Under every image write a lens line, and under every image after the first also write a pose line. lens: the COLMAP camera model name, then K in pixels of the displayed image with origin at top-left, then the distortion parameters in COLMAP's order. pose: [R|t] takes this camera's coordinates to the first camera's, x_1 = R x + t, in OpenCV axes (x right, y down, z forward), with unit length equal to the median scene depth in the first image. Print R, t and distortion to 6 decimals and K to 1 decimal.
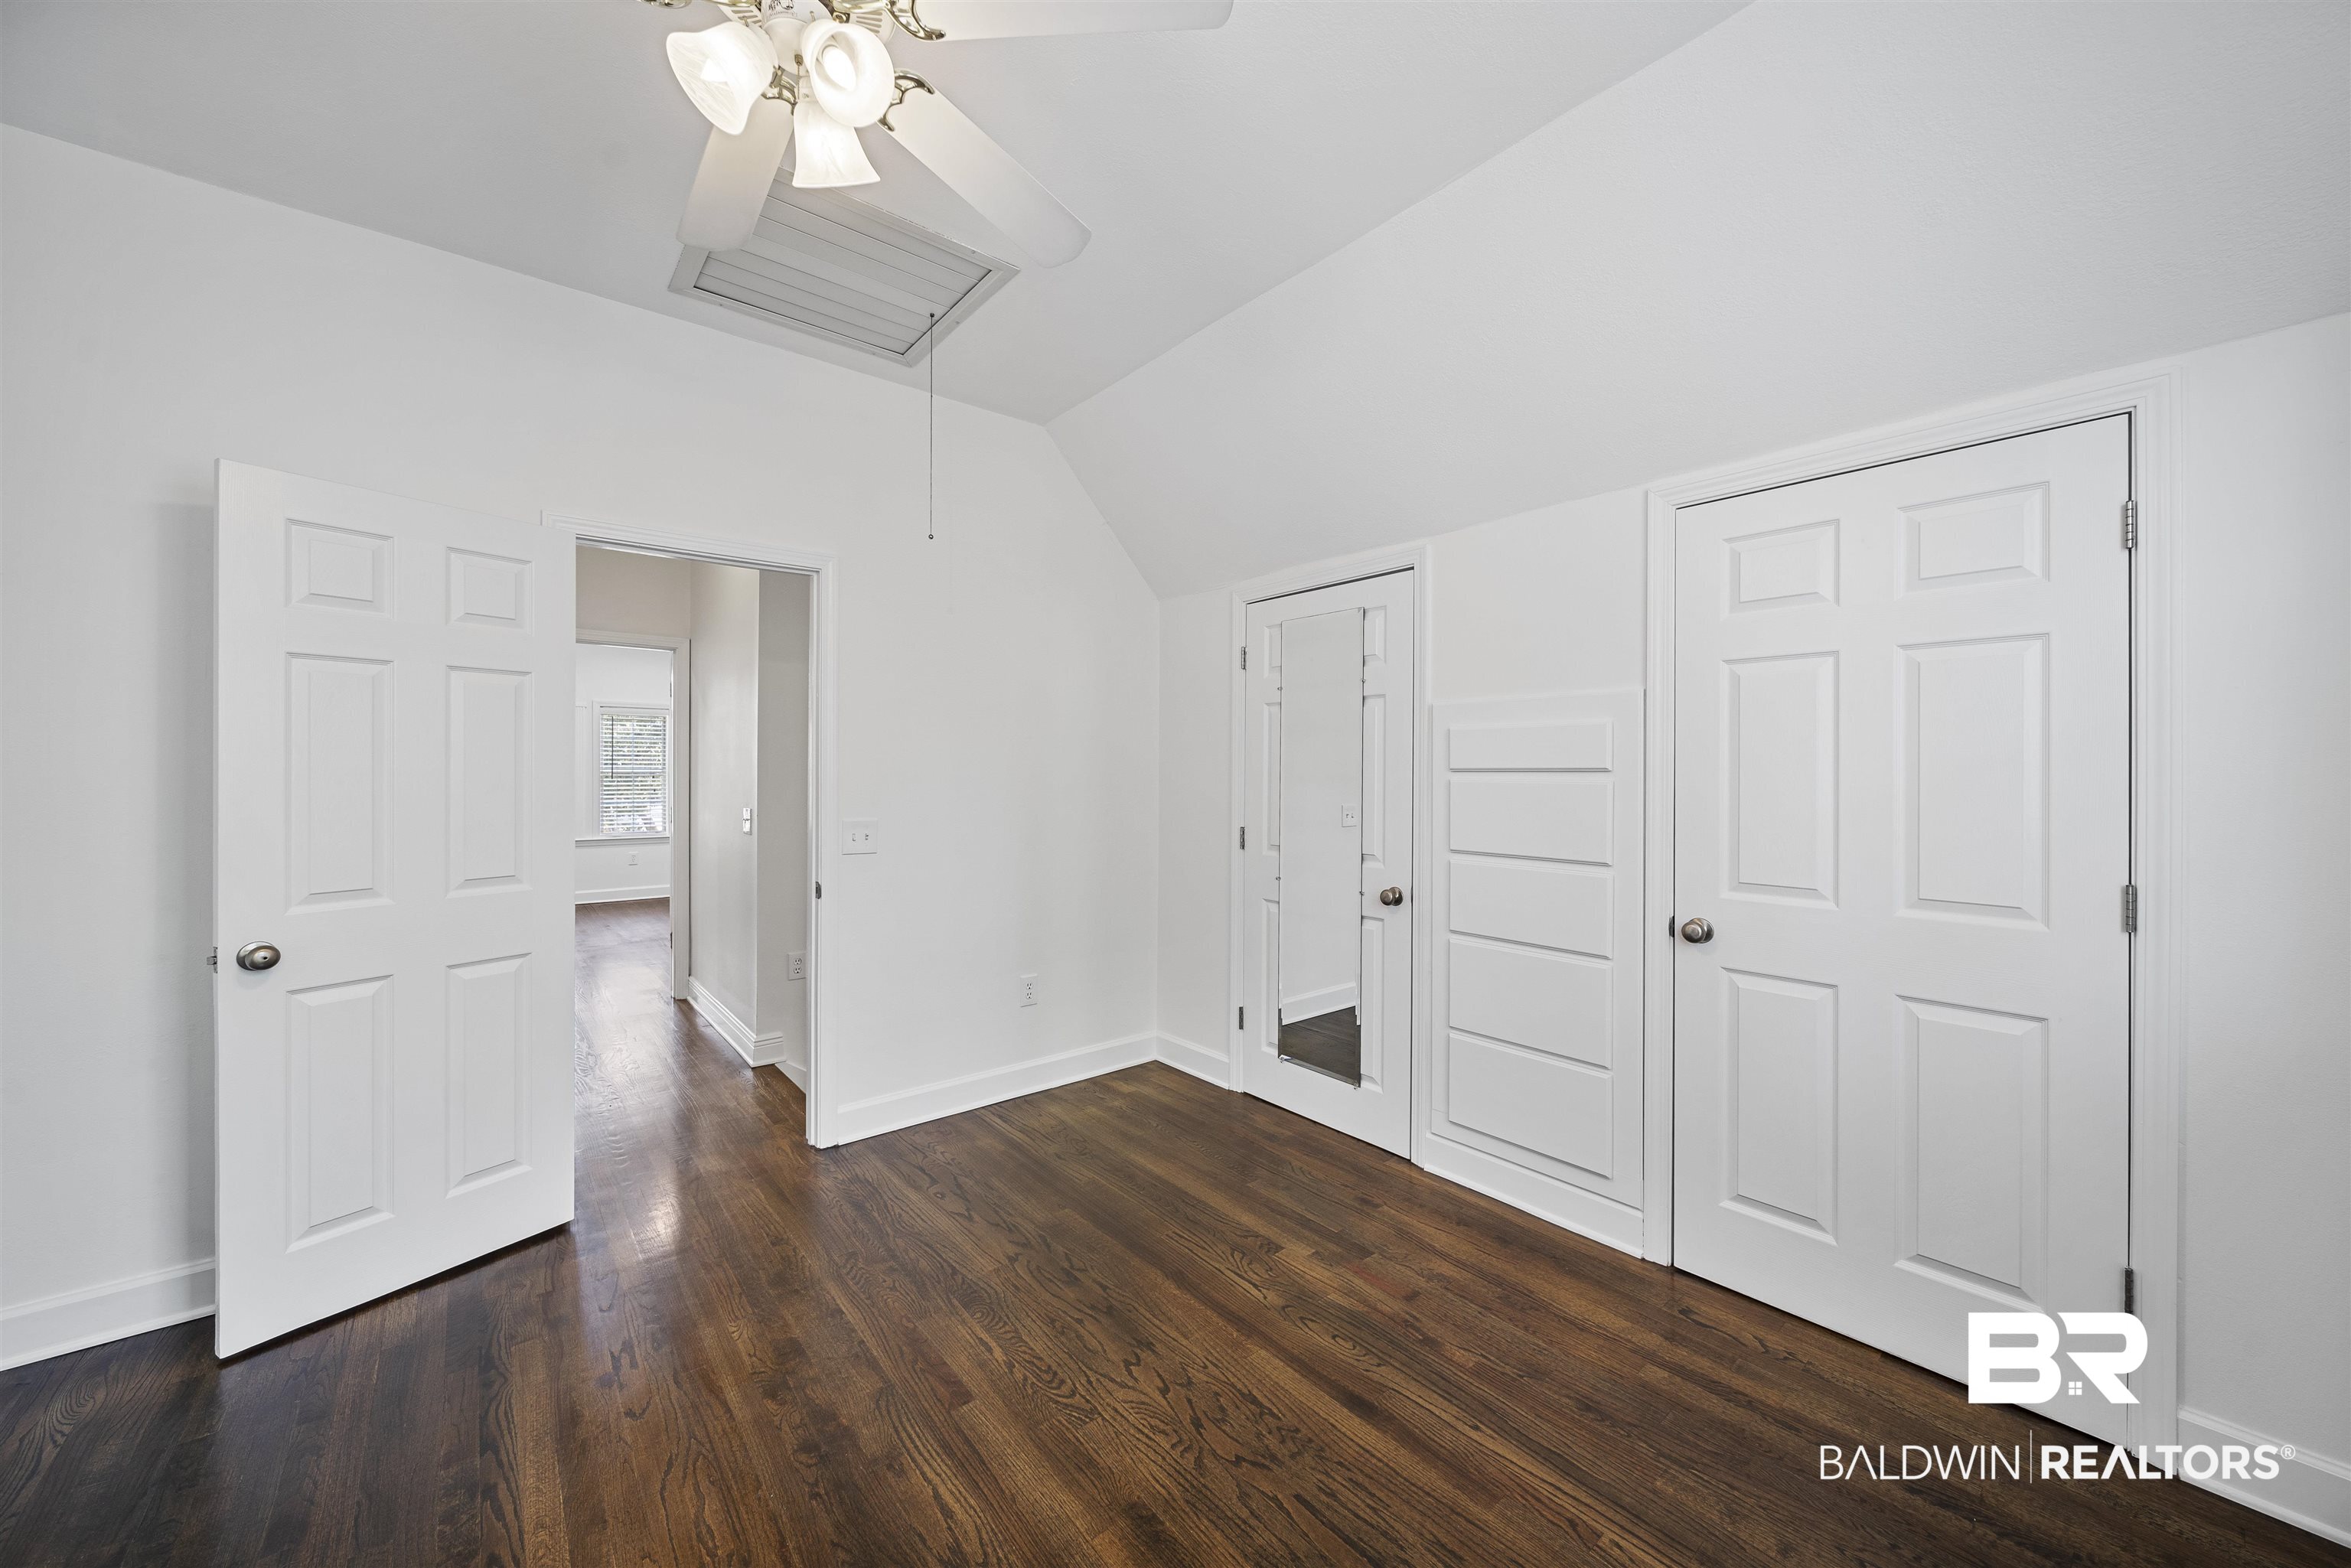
lens RADIAL K [[852.1, 0, 1174.9], [0, 852.1, 797.7], [0, 0, 1]] dist [-0.008547, -0.000177]
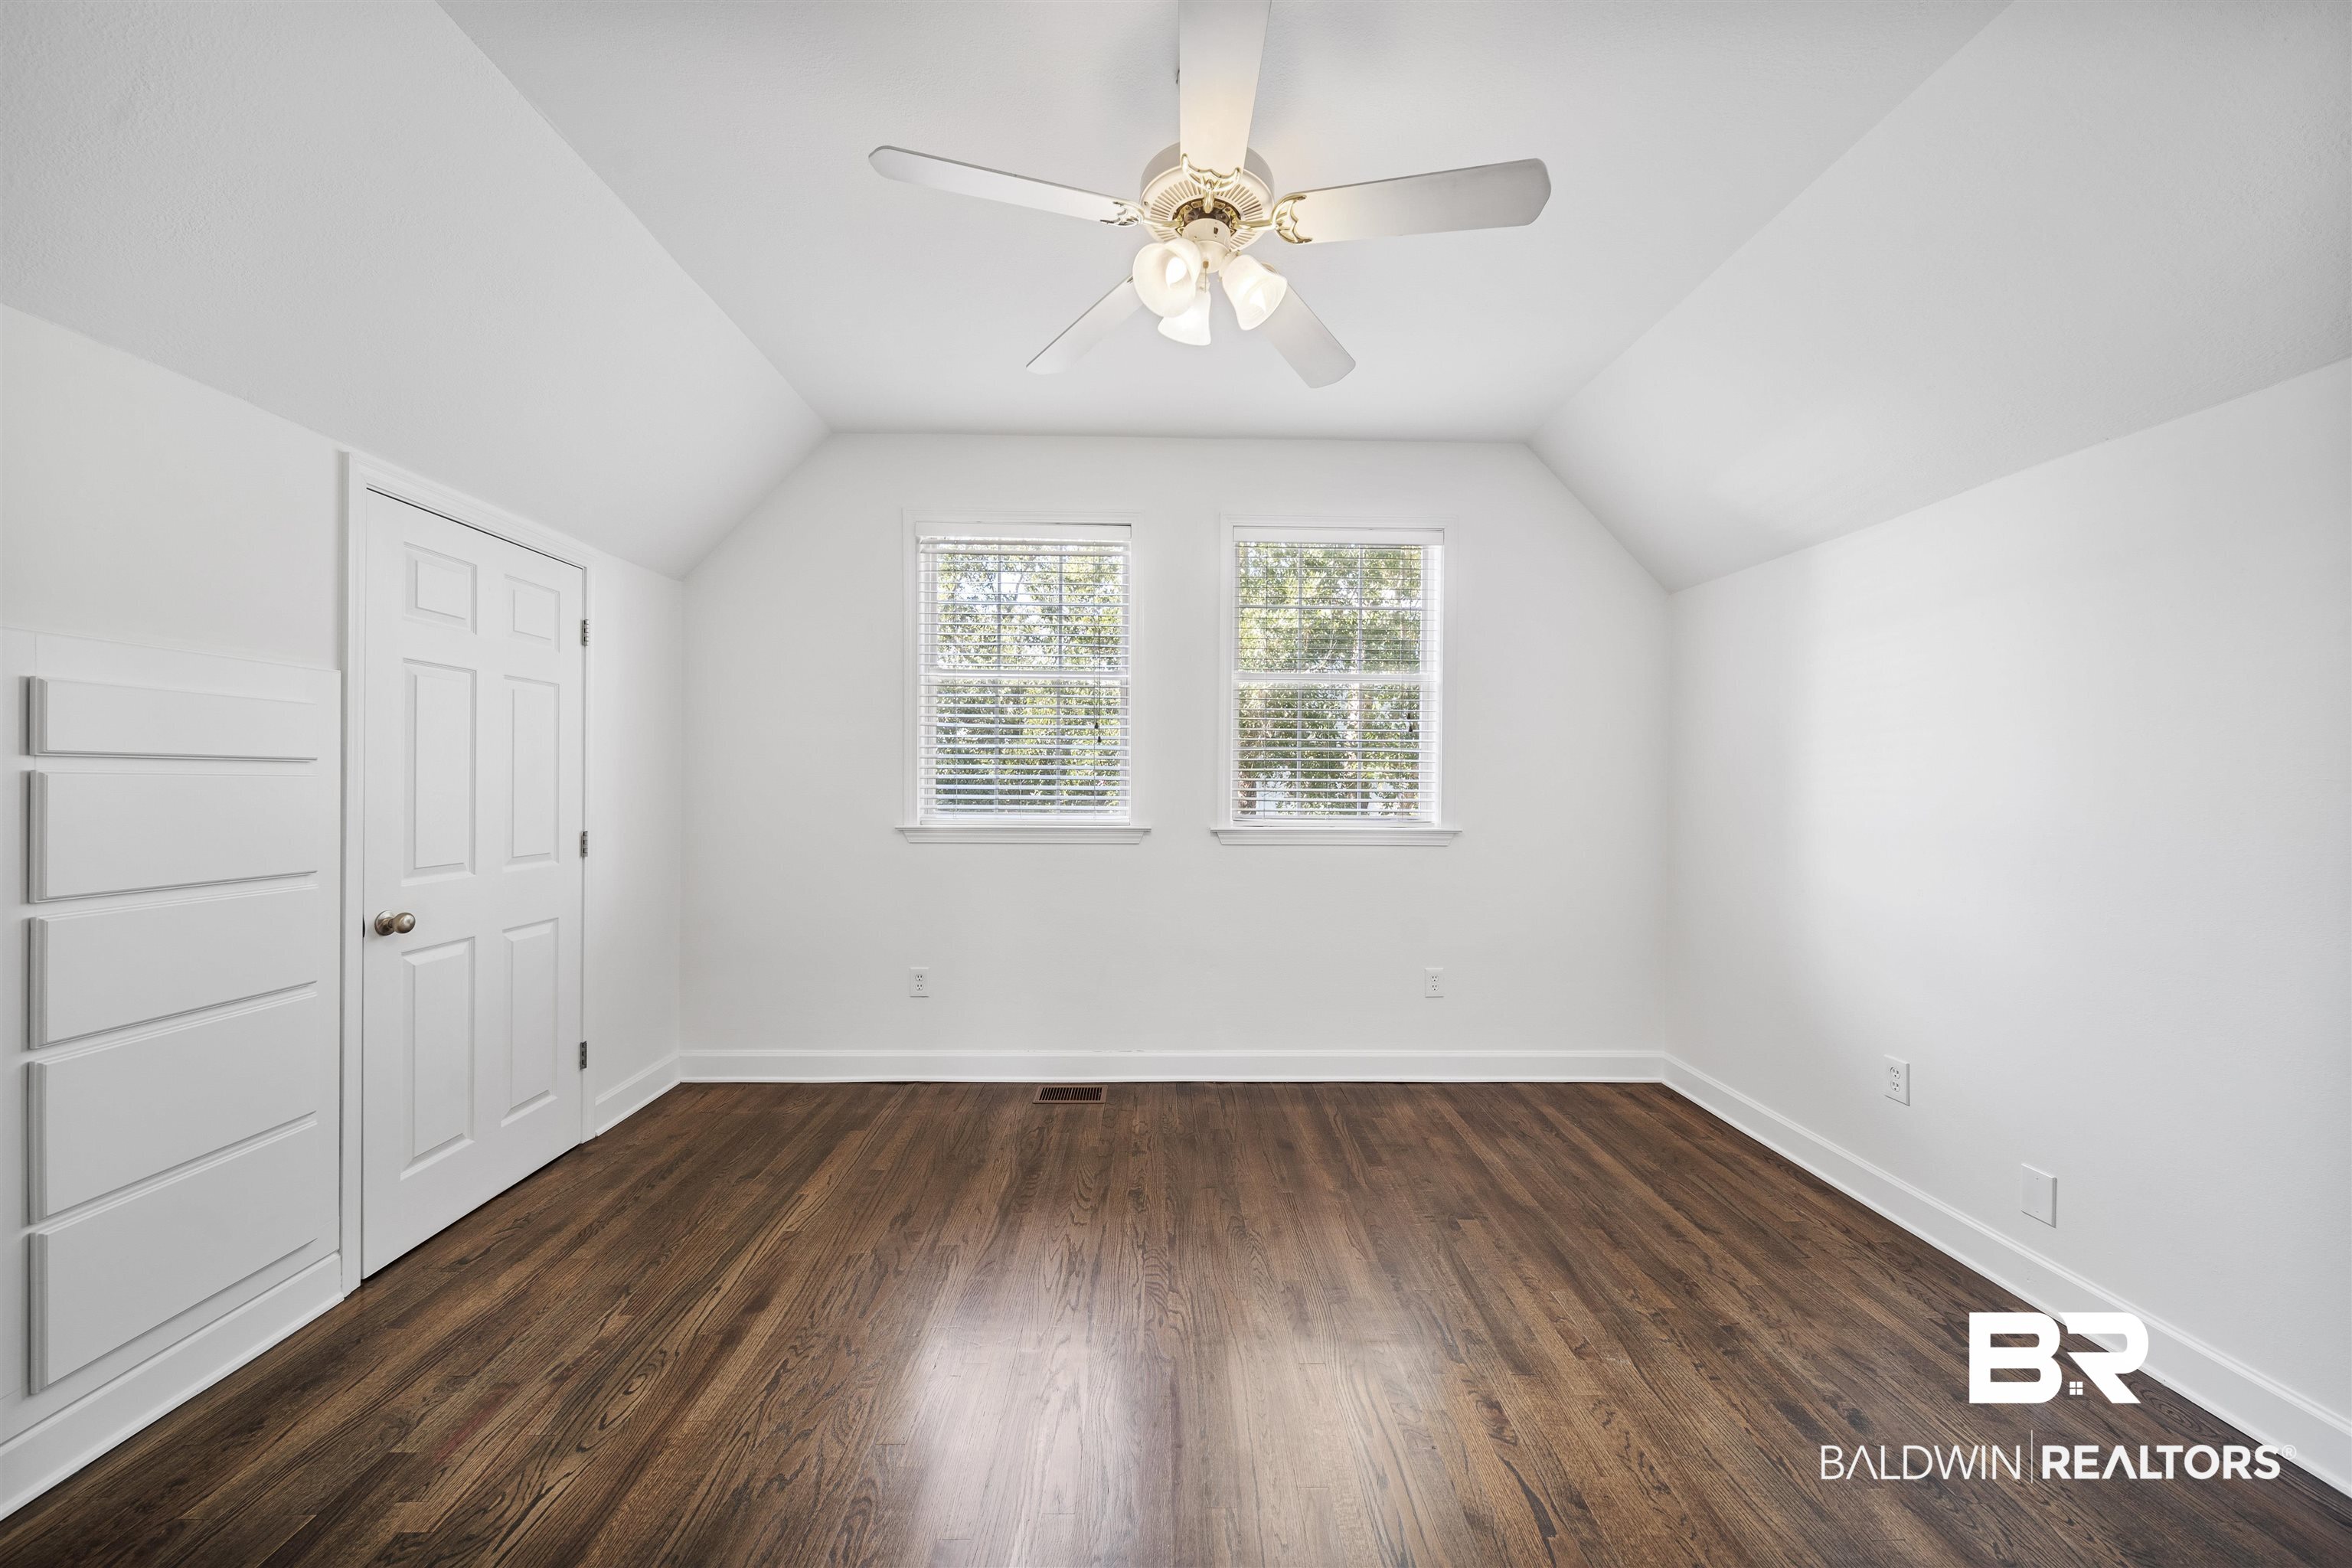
lens RADIAL K [[852.5, 0, 1171.1], [0, 852.5, 775.5], [0, 0, 1]] dist [-0.008547, -0.000177]
pose [[-0.783354, -0.004017, 0.621562, -0.841020], [0.007710, 0.999839, 0.016179, -0.031252], [-0.621527, 0.017466, -0.783198, 1.369838]]
